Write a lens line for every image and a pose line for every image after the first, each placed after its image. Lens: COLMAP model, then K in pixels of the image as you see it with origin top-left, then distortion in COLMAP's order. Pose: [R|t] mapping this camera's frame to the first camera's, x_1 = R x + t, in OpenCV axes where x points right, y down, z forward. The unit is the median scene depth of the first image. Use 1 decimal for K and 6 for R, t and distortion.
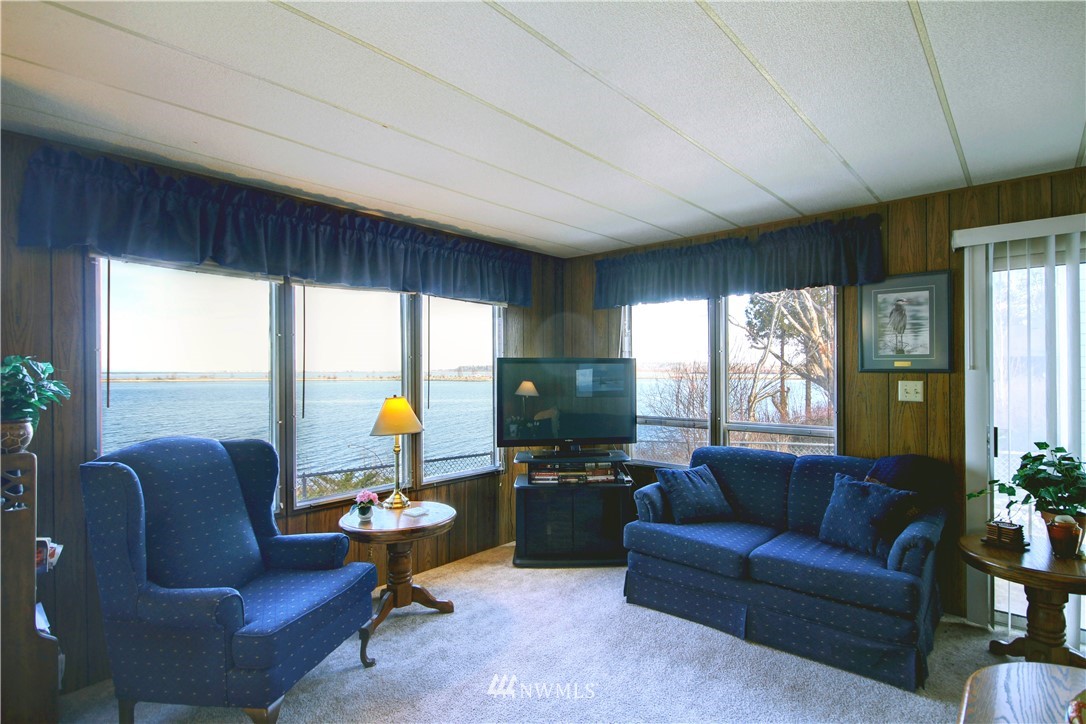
lens RADIAL K [[538.4, 0, 558.0], [0, 538.4, 365.9], [0, 0, 1]] dist [0.002977, -0.002211]
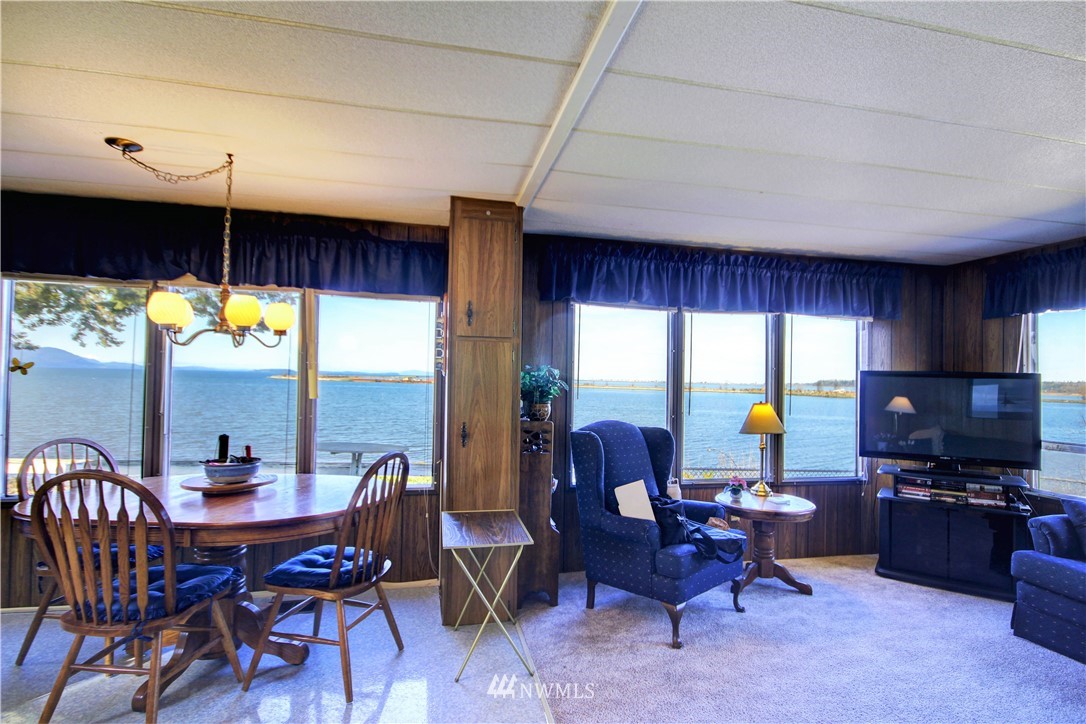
lens RADIAL K [[538.4, 0, 558.0], [0, 538.4, 365.9], [0, 0, 1]] dist [0.002977, -0.002211]
pose [[0.806371, 0.008503, -0.591350, 0.035272], [-0.021601, 0.999653, -0.015081, 0.005153], [0.591016, 0.024935, 0.806274, -0.207146]]
